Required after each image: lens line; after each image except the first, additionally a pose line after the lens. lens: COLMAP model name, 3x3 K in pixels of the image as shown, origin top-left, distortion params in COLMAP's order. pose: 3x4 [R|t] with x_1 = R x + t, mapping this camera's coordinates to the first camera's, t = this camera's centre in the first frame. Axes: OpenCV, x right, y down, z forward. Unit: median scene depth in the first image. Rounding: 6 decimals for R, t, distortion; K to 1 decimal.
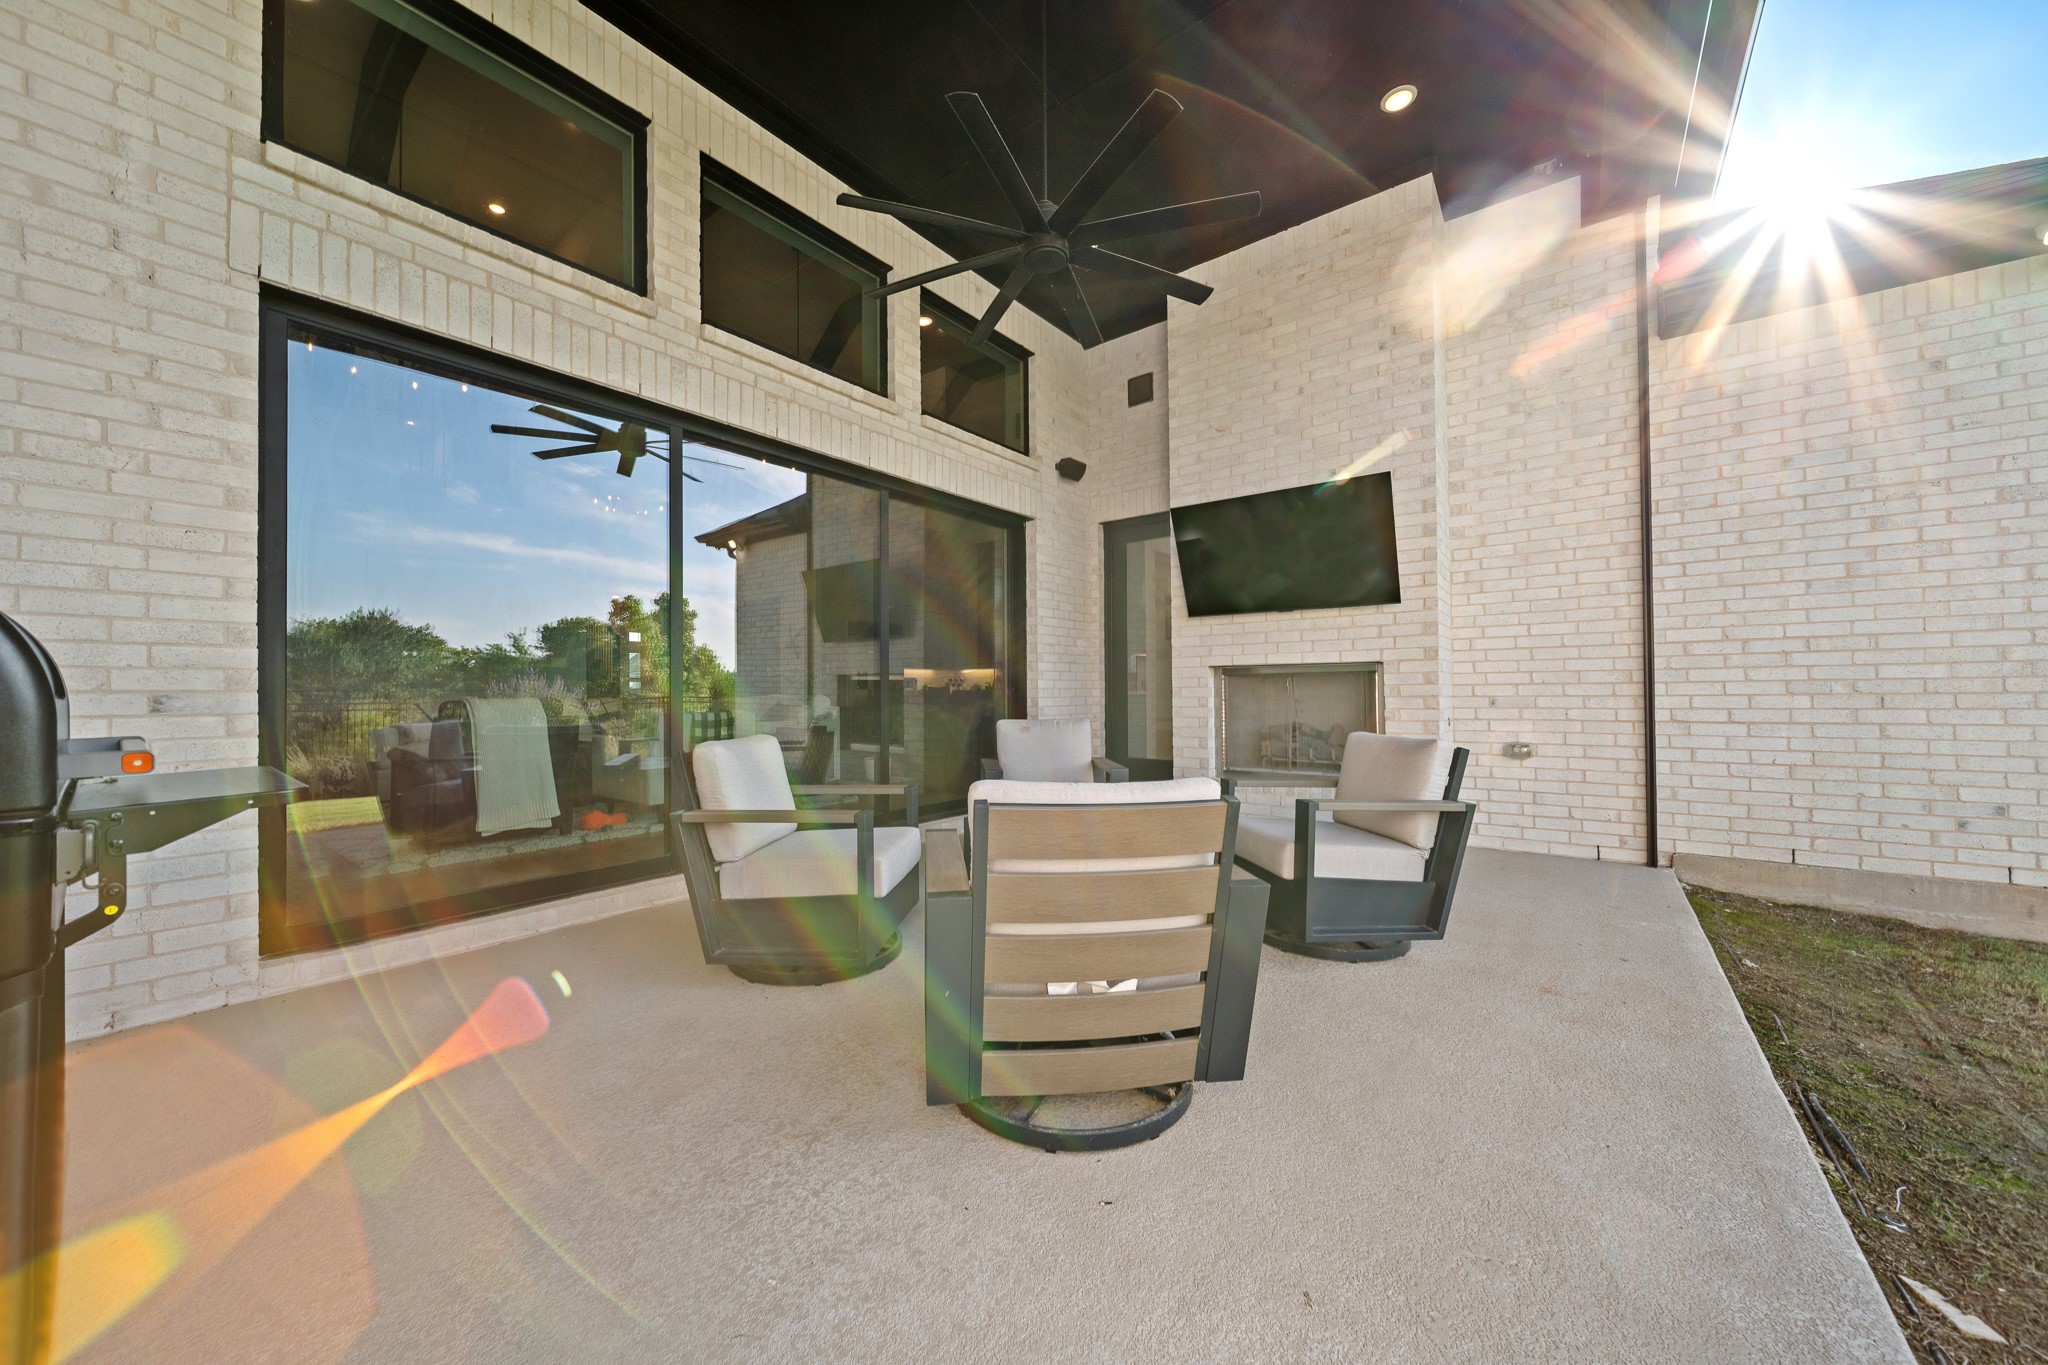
lens RADIAL K [[717.9, 0, 1030.3], [0, 717.9, 680.7], [0, 0, 1]] dist [-0.000326, -0.000195]
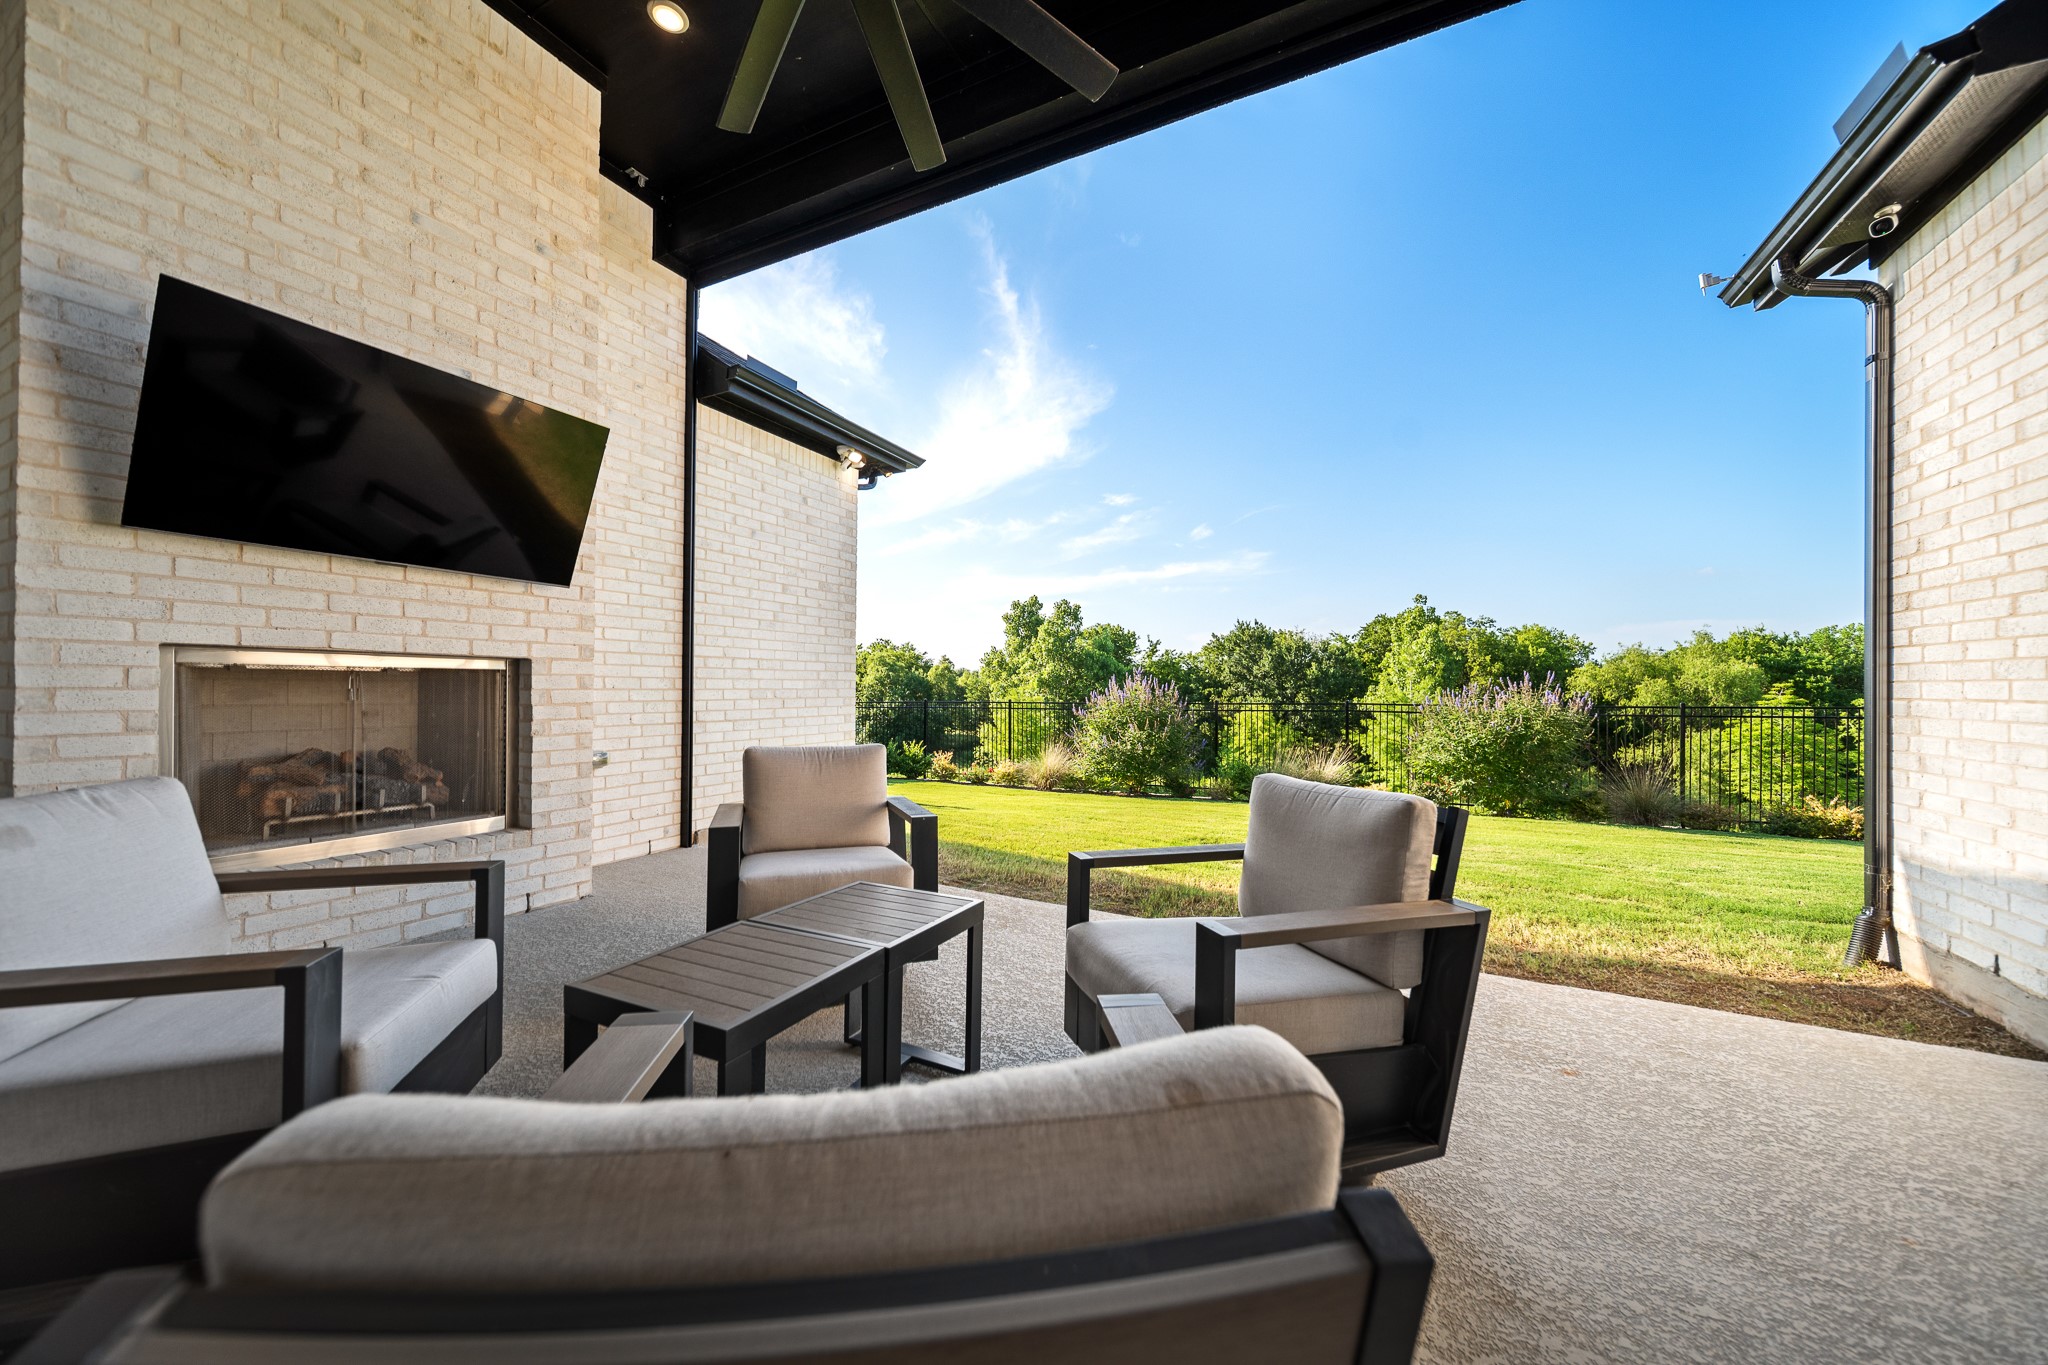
lens RADIAL K [[717.9, 0, 1030.3], [0, 717.9, 680.7], [0, 0, 1]] dist [-0.000326, -0.000195]
pose [[-0.198216, 0.017380, 0.980004, -0.370103], [-0.020821, 0.999542, -0.021938, 0.002453], [-0.979937, -0.024754, -0.197763, 0.649148]]
